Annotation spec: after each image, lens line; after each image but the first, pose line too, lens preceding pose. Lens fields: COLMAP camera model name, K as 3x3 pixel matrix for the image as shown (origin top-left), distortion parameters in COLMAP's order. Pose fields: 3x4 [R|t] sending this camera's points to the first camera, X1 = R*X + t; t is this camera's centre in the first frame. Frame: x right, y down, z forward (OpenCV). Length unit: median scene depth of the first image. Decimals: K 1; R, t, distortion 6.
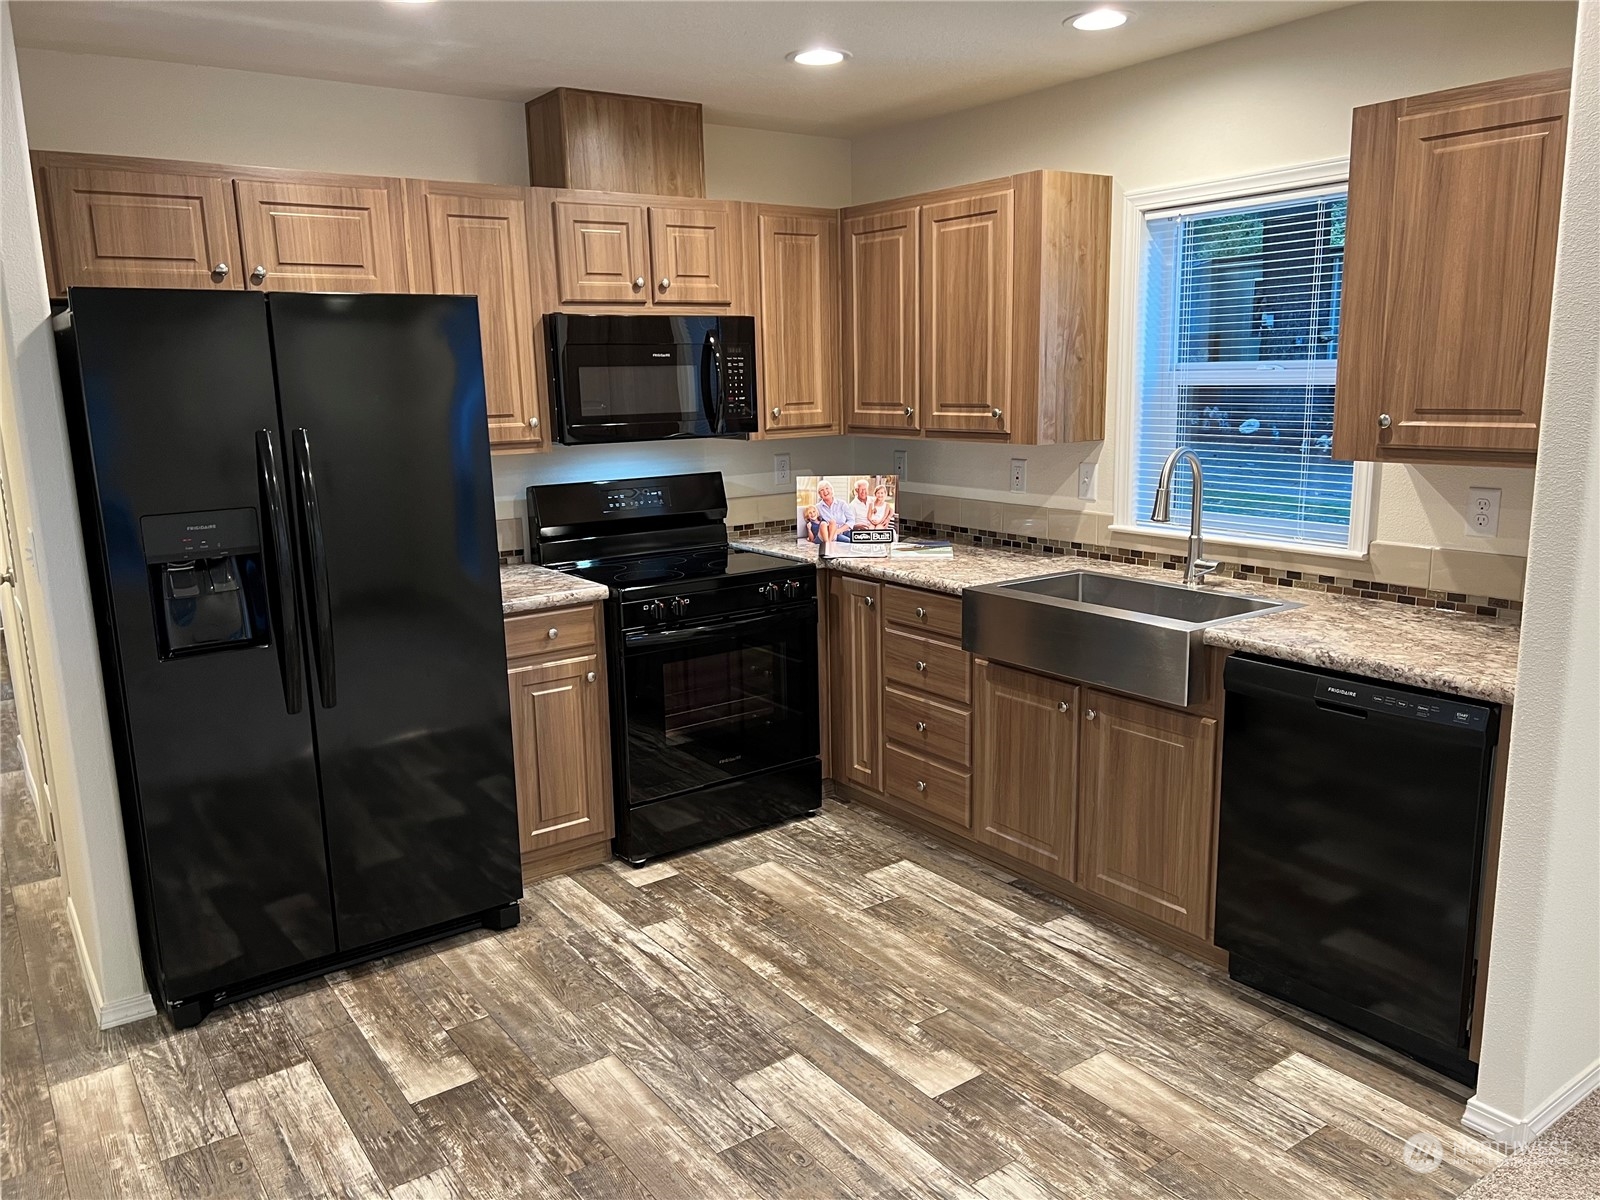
lens RADIAL K [[1204.8, 0, 801.1], [0, 1204.8, 600.3], [0, 0, 1]] dist [0.002404, -0.001024]
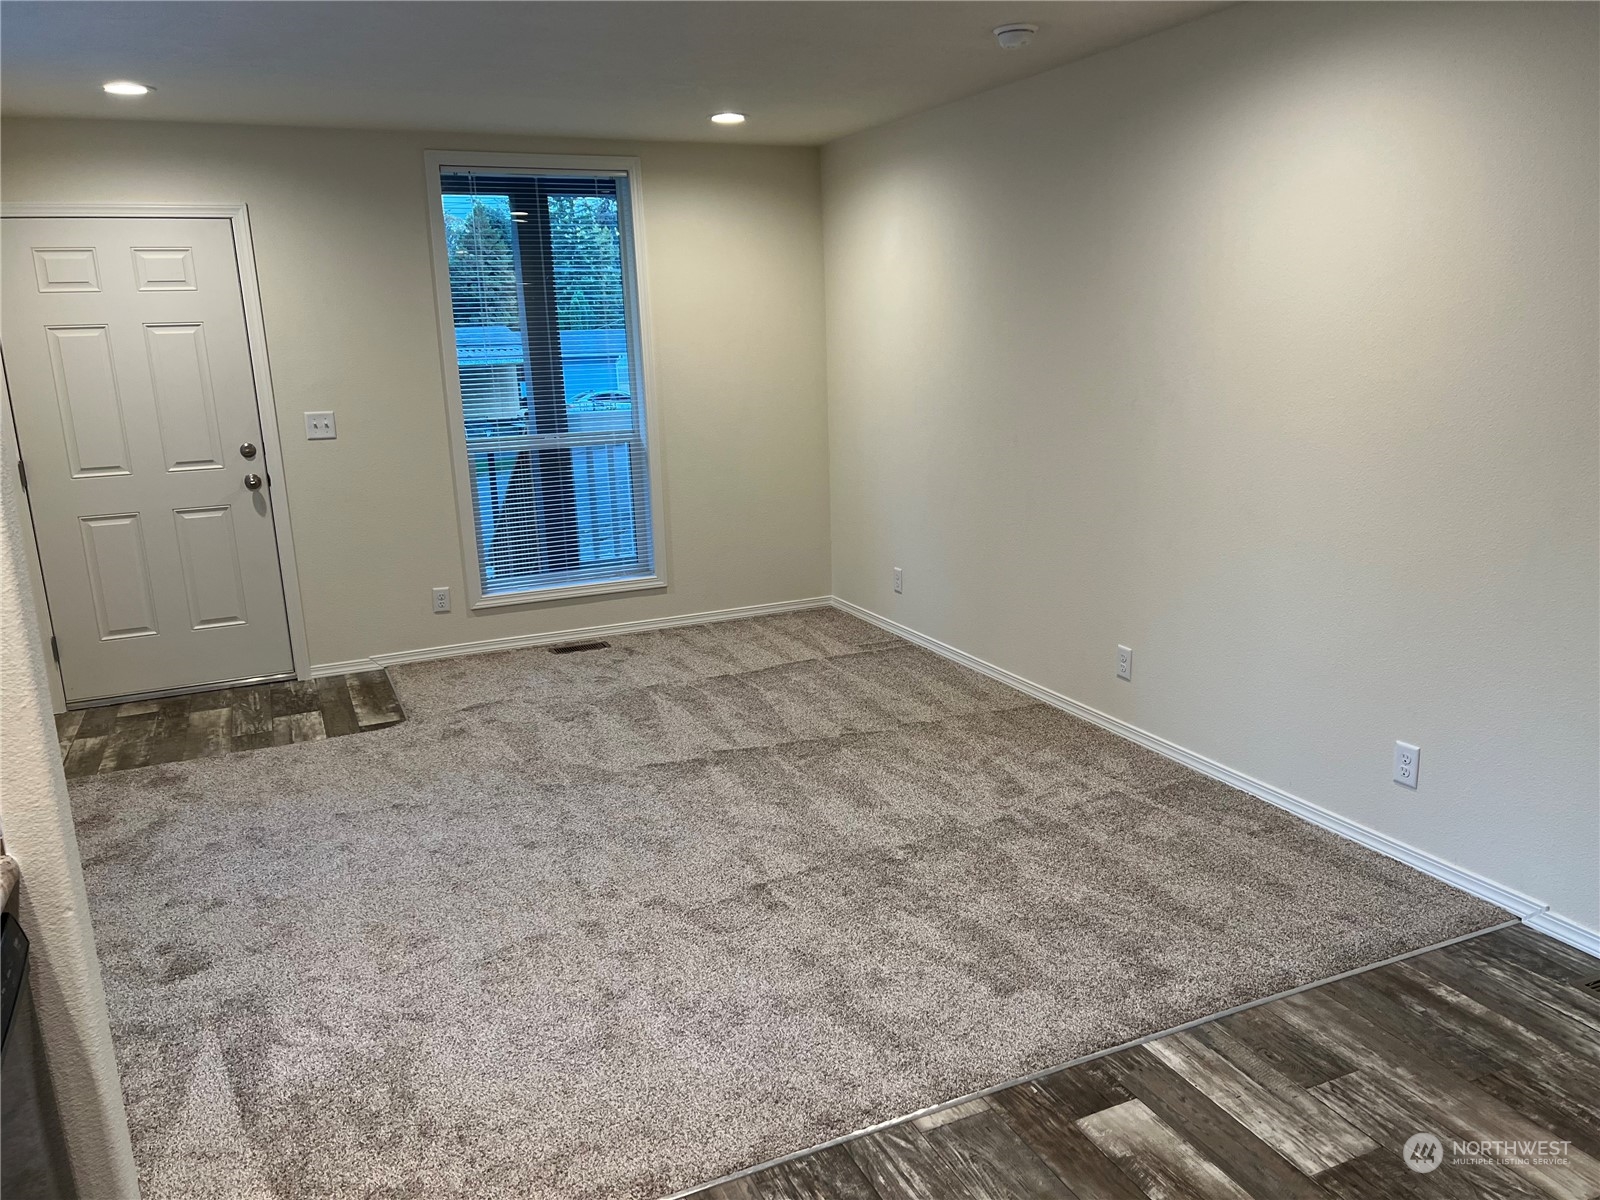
lens RADIAL K [[1204.8, 0, 800.6], [0, 1204.8, 601.4], [0, 0, 1]] dist [0.002404, -0.001024]
pose [[-0.979119, 0.011981, 0.202936, 0.167383], [0.095193, 0.909073, 0.405616, -0.333263], [-0.179624, 0.416465, -0.891231, 1.696855]]
